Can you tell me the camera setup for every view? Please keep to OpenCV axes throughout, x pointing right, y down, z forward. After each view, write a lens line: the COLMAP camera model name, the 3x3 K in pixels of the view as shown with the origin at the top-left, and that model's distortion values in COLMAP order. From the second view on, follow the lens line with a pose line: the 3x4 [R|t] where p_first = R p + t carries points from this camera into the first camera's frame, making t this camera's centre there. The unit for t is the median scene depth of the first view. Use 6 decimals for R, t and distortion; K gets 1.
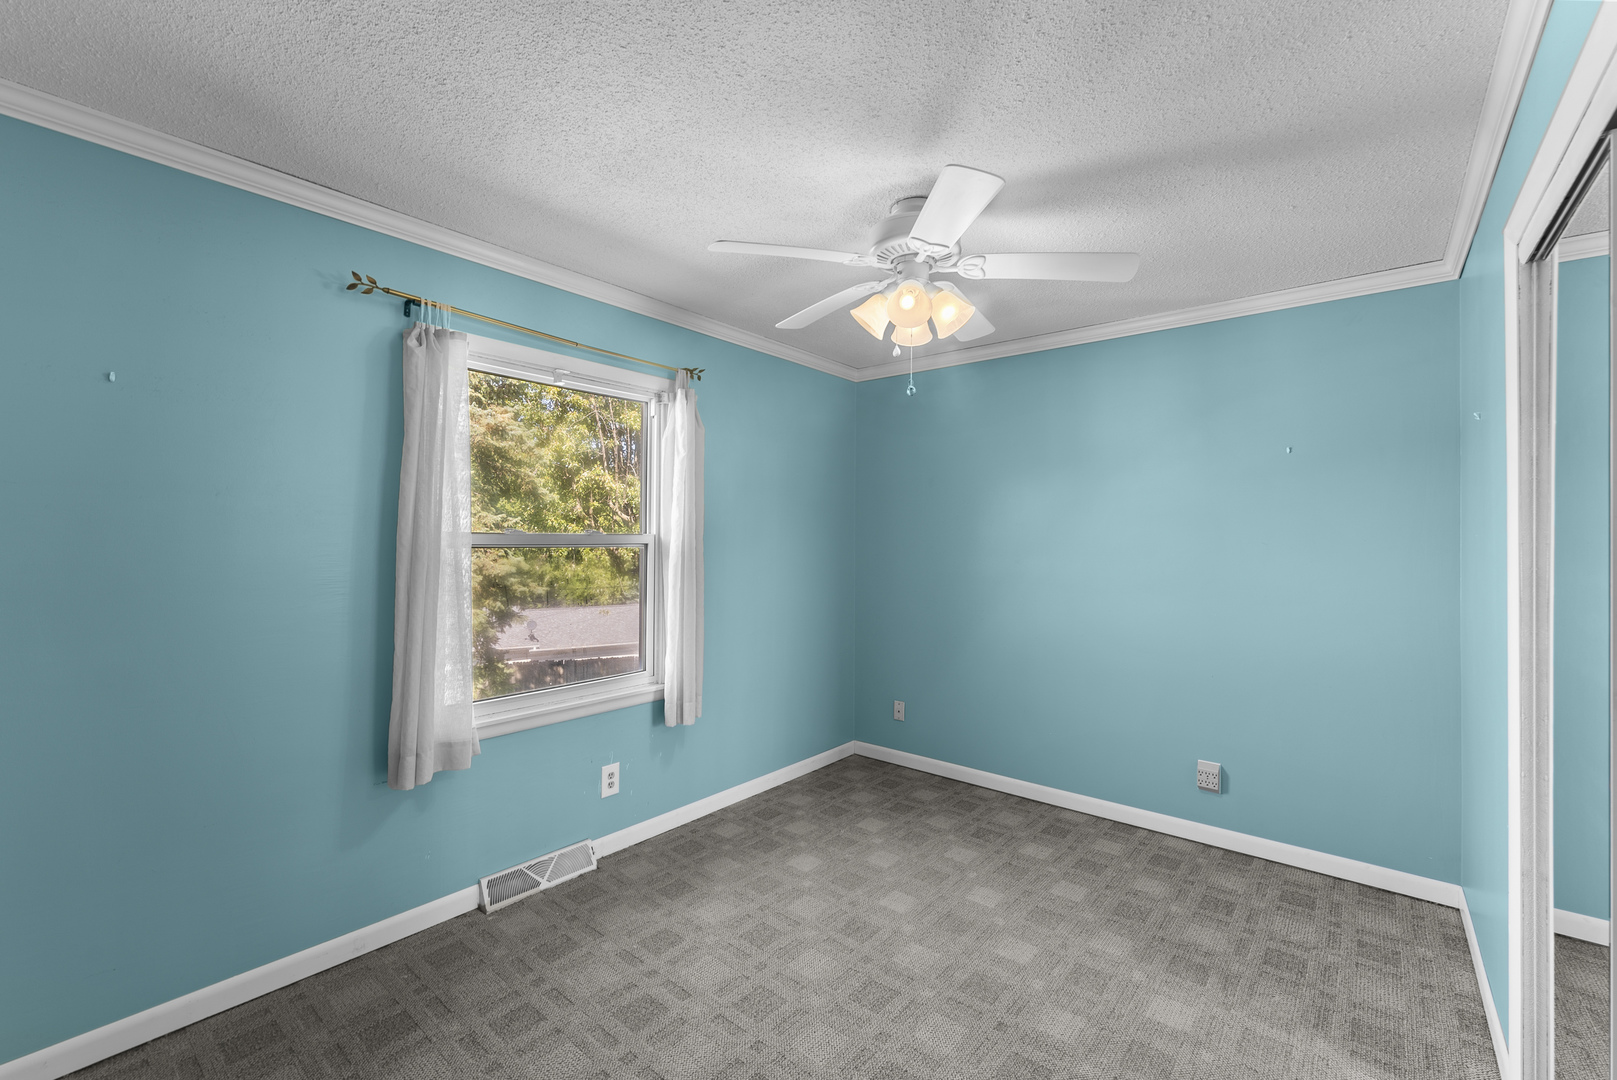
lens RADIAL K [[661.5, 0, 809.6], [0, 661.5, 536.8], [0, 0, 1]] dist [0.001297, 0.000079]
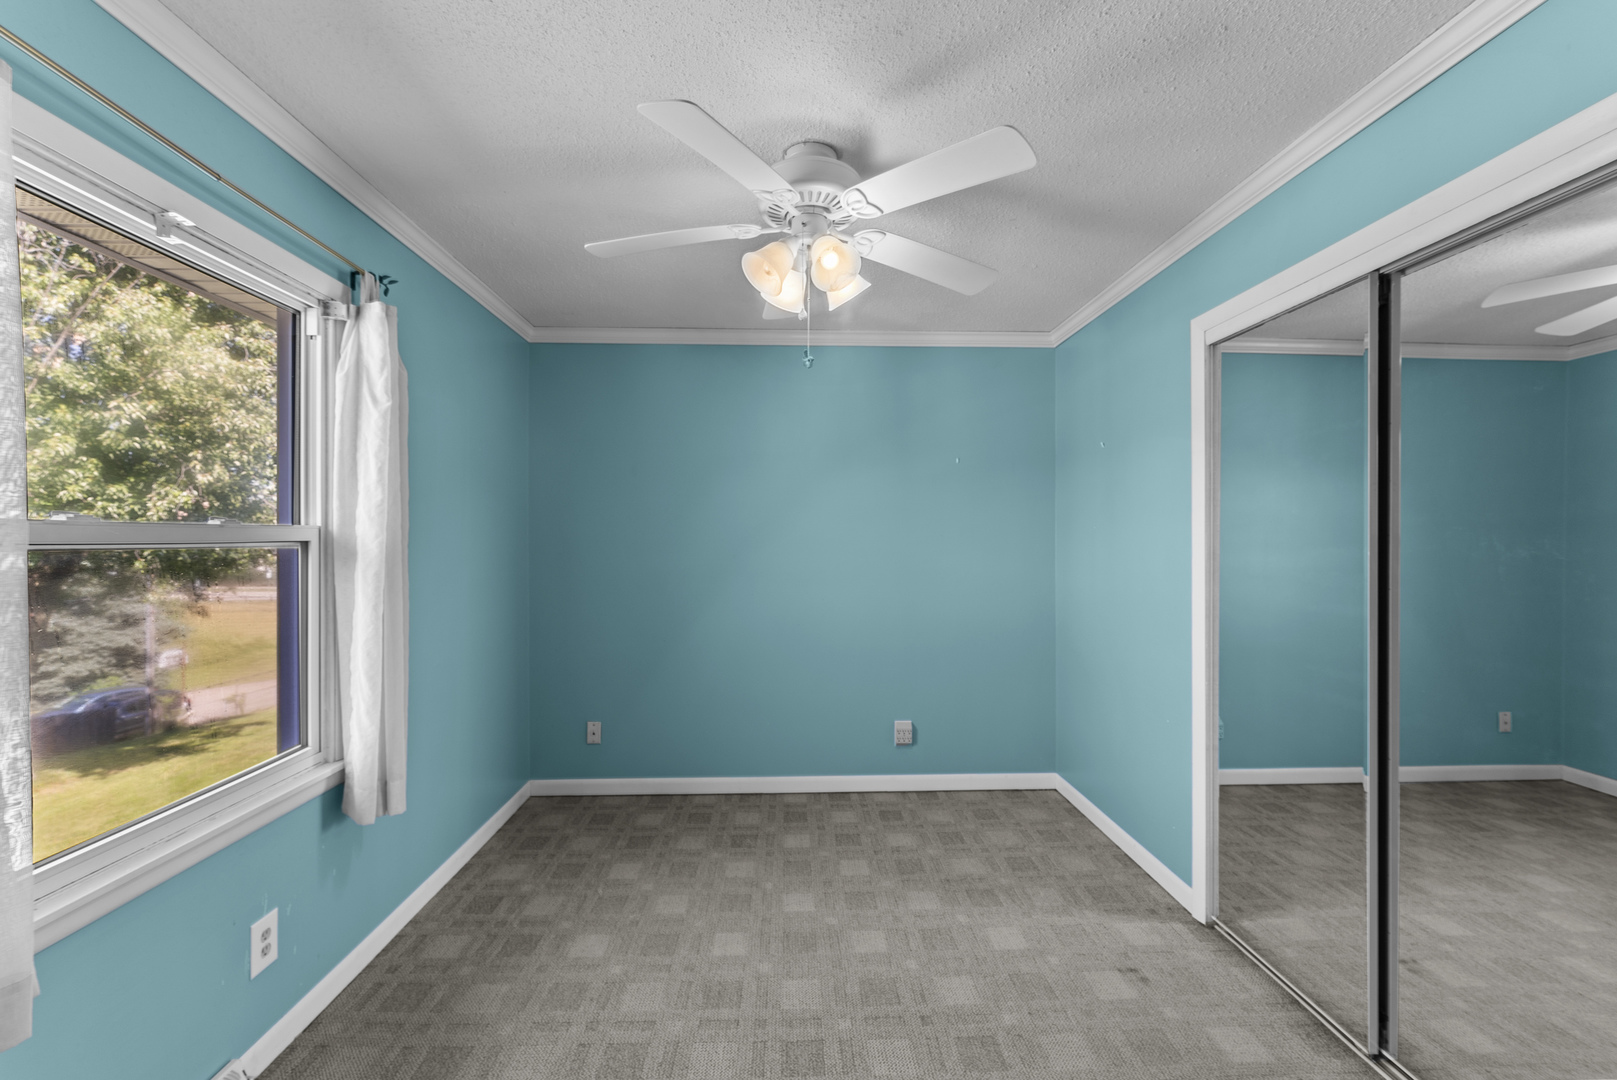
lens RADIAL K [[661.5, 0, 803.4], [0, 661.5, 543.9], [0, 0, 1]] dist [0.001297, 0.000079]
pose [[0.757076, -0.013440, 0.653189, -0.300925], [0.005098, 0.999879, 0.014665, 0.006424], [-0.653307, -0.007772, 0.757053, 0.230307]]
